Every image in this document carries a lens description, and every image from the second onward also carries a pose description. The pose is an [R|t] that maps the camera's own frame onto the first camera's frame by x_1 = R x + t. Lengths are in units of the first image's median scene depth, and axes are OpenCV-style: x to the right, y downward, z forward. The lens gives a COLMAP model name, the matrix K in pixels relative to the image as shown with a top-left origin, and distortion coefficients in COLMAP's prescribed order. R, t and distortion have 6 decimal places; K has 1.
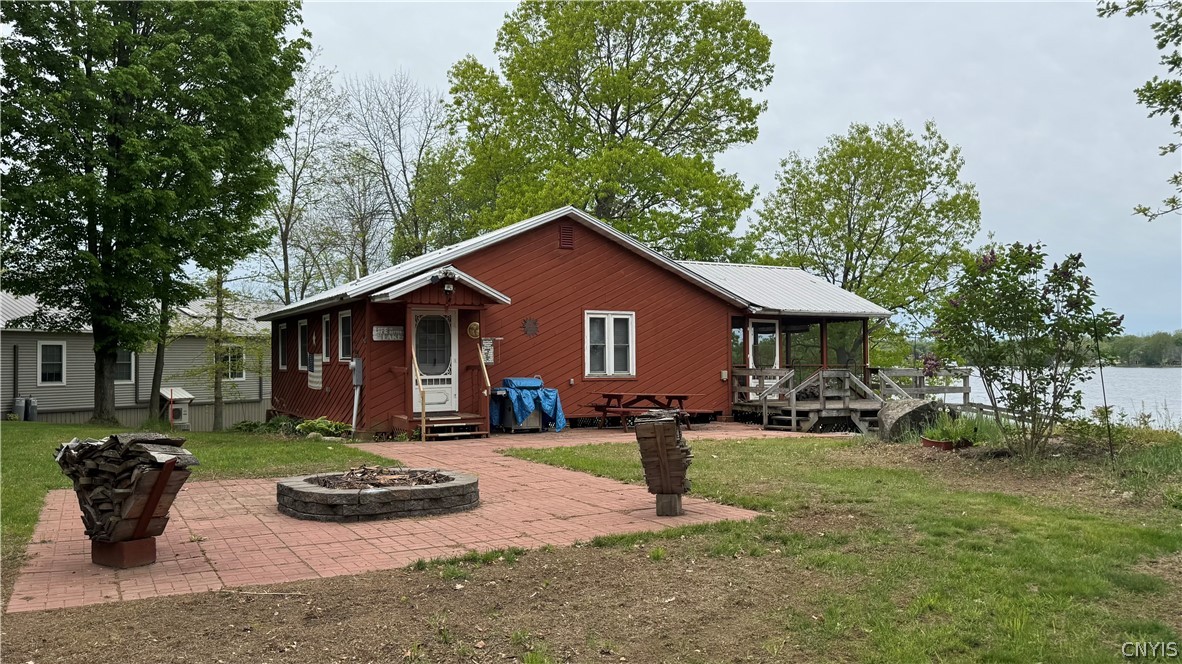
lens RADIAL K [[920.2, 0, 591.0], [0, 920.2, 332.0], [0, 0, 1]] dist [0.142306, 0.000056]
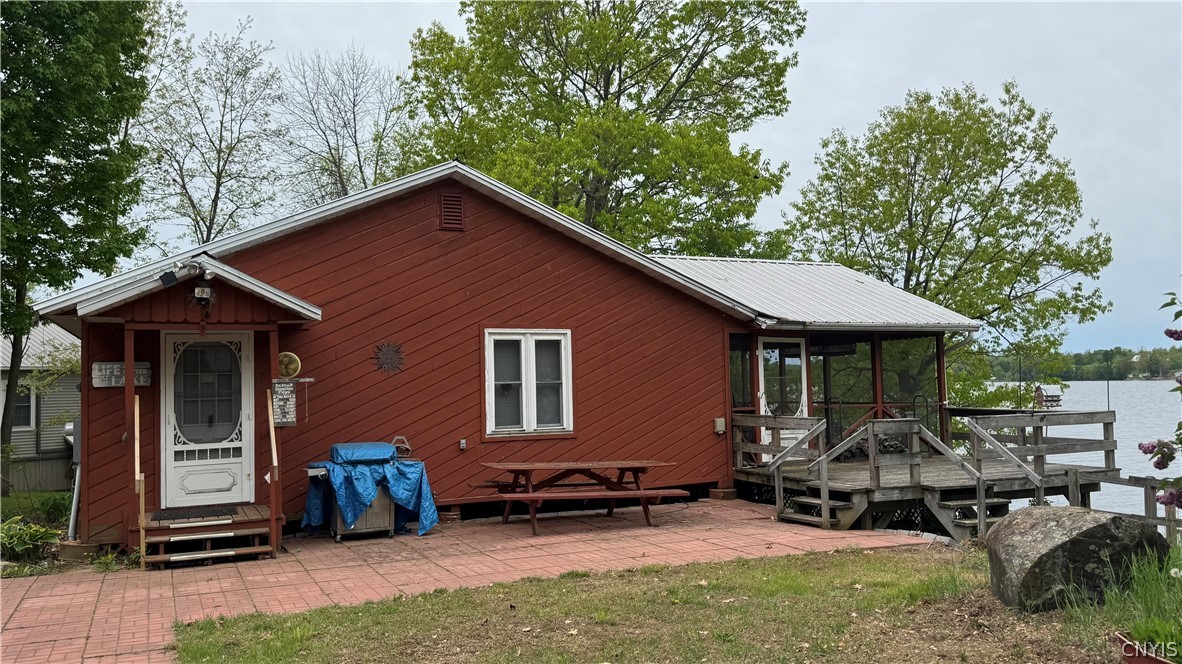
lens RADIAL K [[923.9, 0, 591.0], [0, 923.9, 332.0], [0, 0, 1]] dist [0.154813, -0.245105]
pose [[0.998081, -0.019751, -0.058693, 0.057238], [0.018403, 0.999556, -0.023421, -0.002934], [0.059129, 0.022296, 0.998001, 0.211638]]
